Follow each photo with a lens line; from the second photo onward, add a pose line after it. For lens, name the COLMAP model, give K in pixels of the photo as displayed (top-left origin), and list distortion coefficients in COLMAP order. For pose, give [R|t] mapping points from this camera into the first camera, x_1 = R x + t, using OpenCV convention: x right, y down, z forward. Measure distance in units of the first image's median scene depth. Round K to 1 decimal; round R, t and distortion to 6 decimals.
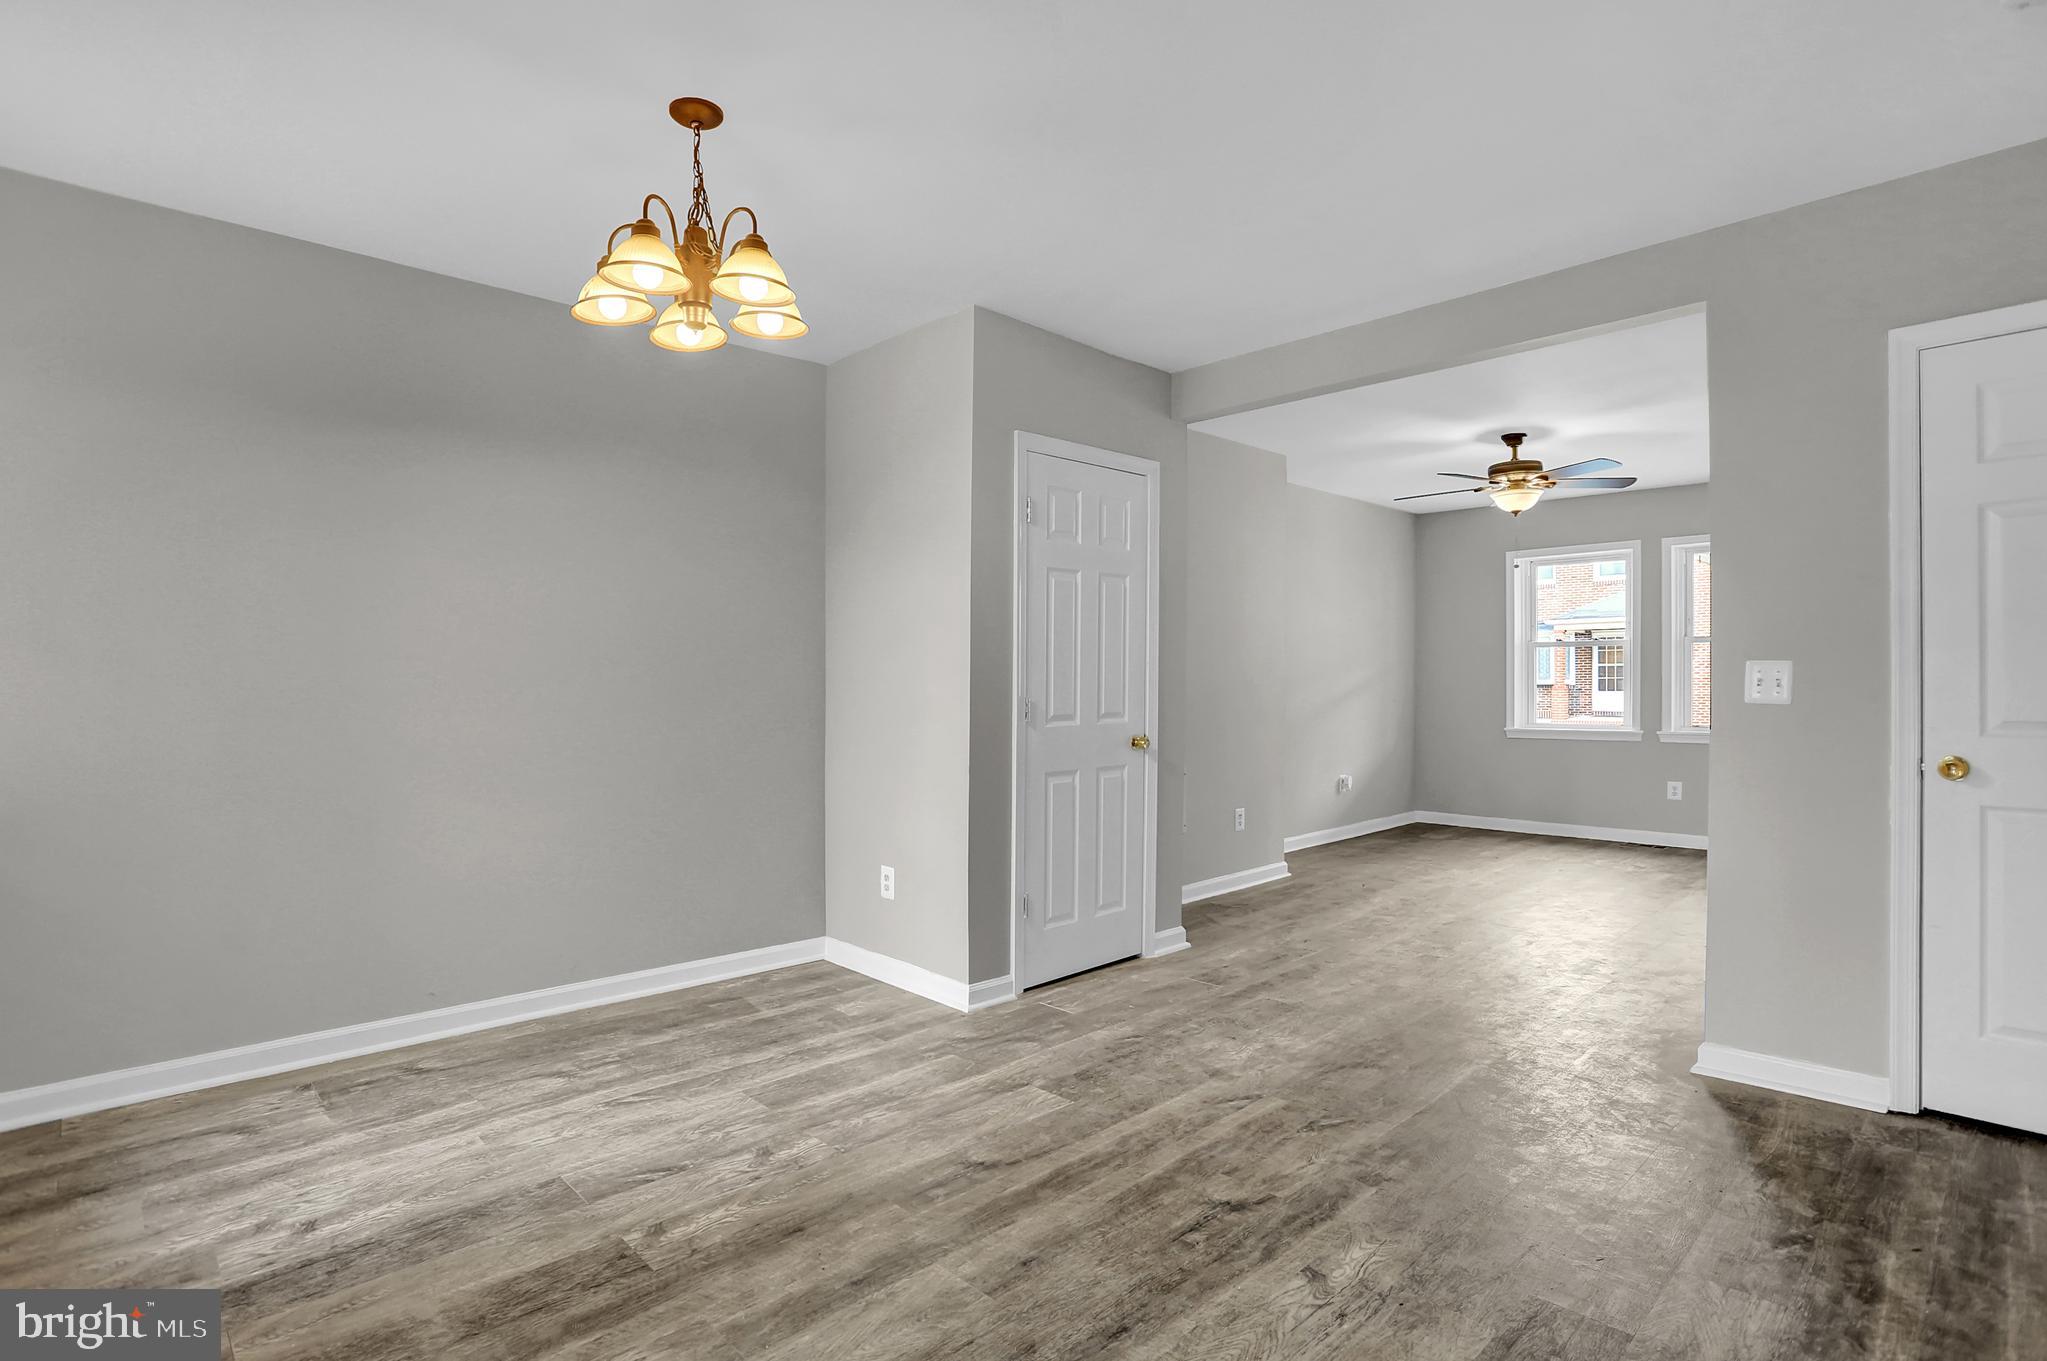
lens RADIAL K [[1007.8, 0, 1040.8], [0, 1007.8, 680.5], [0, 0, 1]] dist [-0.067790, 0.028838]
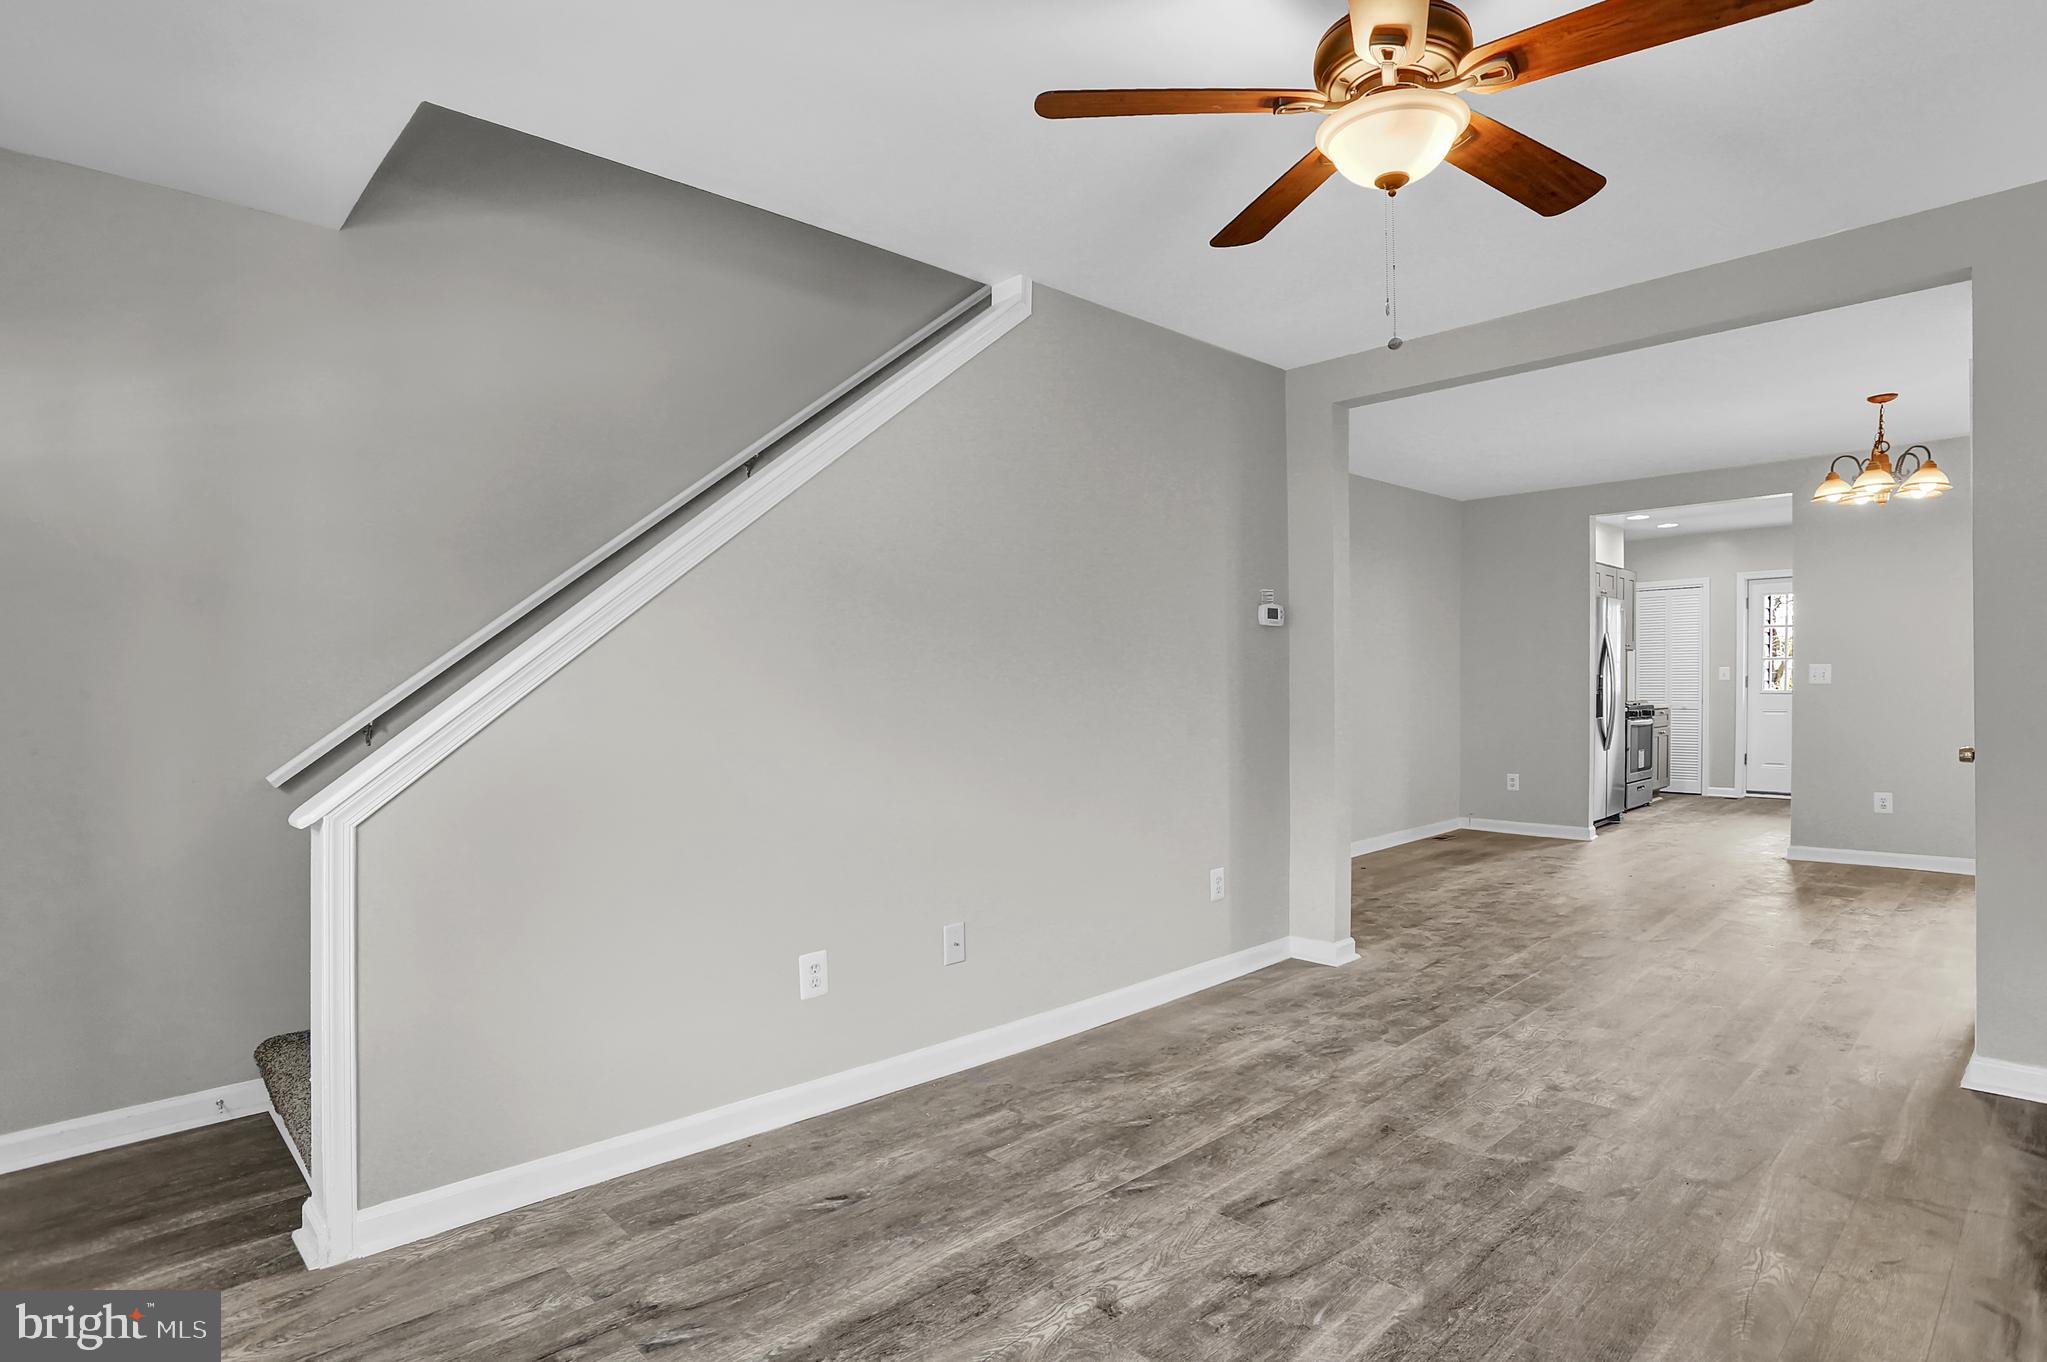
lens RADIAL K [[1034.9, 0, 1031.6], [0, 1034.9, 707.4], [0, 0, 1]] dist [-0.071793, 0.031080]
pose [[-0.999464, 0.016797, 0.028106, 1.164777], [0.017352, 0.999657, 0.019622, -0.001732], [-0.027767, 0.020099, -0.999412, 2.655987]]
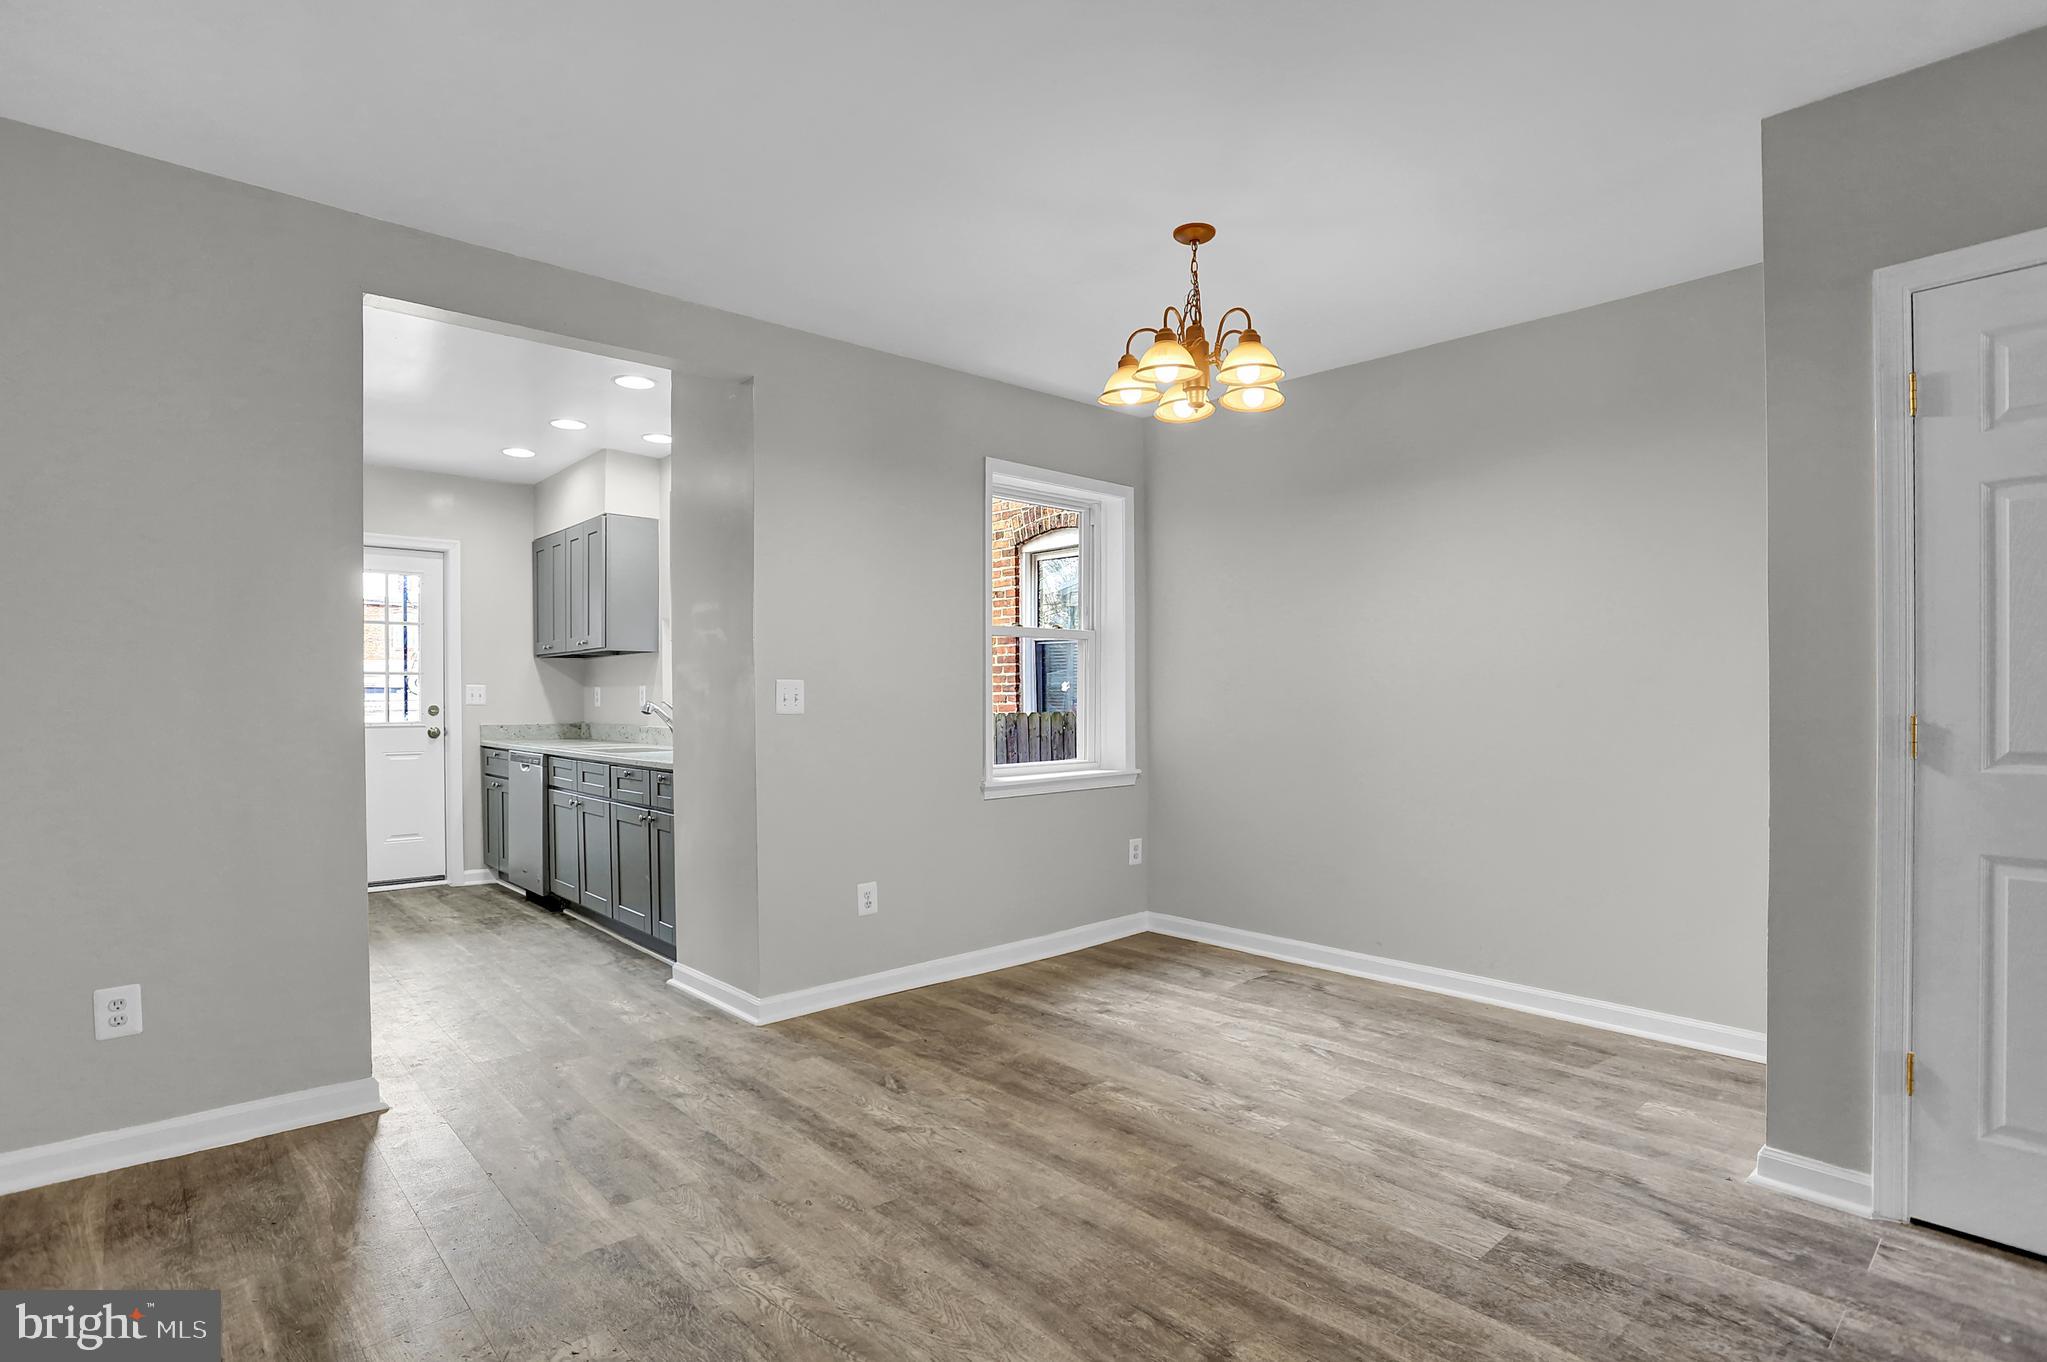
lens RADIAL K [[1024.3, 0, 1009.3], [0, 1024.3, 703.3], [0, 0, 1]] dist [-0.072848, 0.032118]
pose [[-0.047226, 0.009030, -0.998843, 0.785865], [0.007219, 0.999936, 0.008699, 0.001079], [0.998858, -0.006800, -0.047288, 0.692499]]
